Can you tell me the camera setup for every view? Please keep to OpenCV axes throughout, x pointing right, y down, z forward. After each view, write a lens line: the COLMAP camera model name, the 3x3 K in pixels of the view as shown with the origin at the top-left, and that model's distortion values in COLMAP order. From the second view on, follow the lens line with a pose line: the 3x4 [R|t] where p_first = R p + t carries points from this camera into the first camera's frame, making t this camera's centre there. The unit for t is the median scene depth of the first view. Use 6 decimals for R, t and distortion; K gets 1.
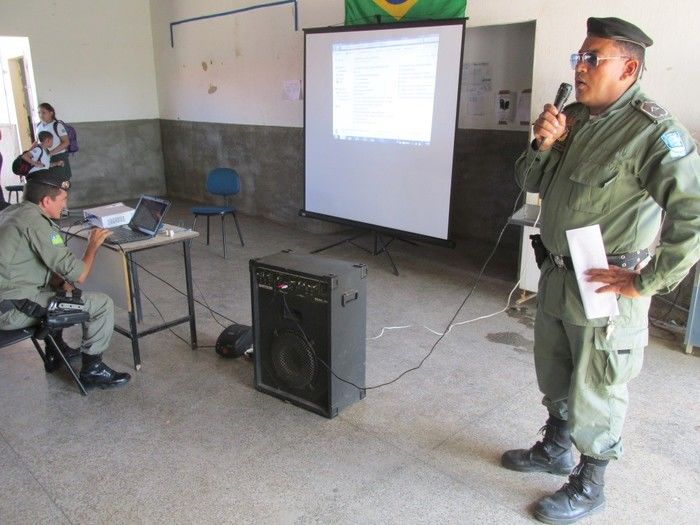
lens RADIAL K [[582.2, 0, 359.2], [0, 582.2, 258.1], [0, 0, 1]] dist [-0.040271, 0.013213]
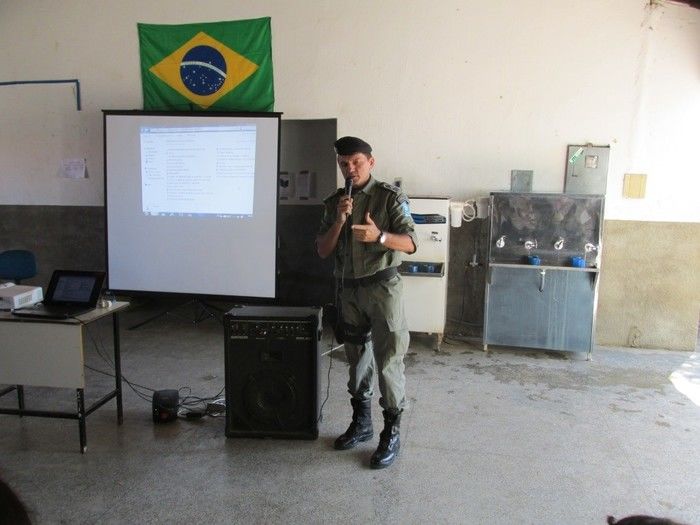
lens RADIAL K [[582.2, 0, 347.0], [0, 582.2, 260.3], [0, 0, 1]] dist [-0.040271, 0.013213]
pose [[0.833046, -0.066469, 0.549196, -0.351598], [0.139878, 0.985805, -0.092861, 0.021296], [-0.535227, 0.154178, 0.830518, -0.037132]]
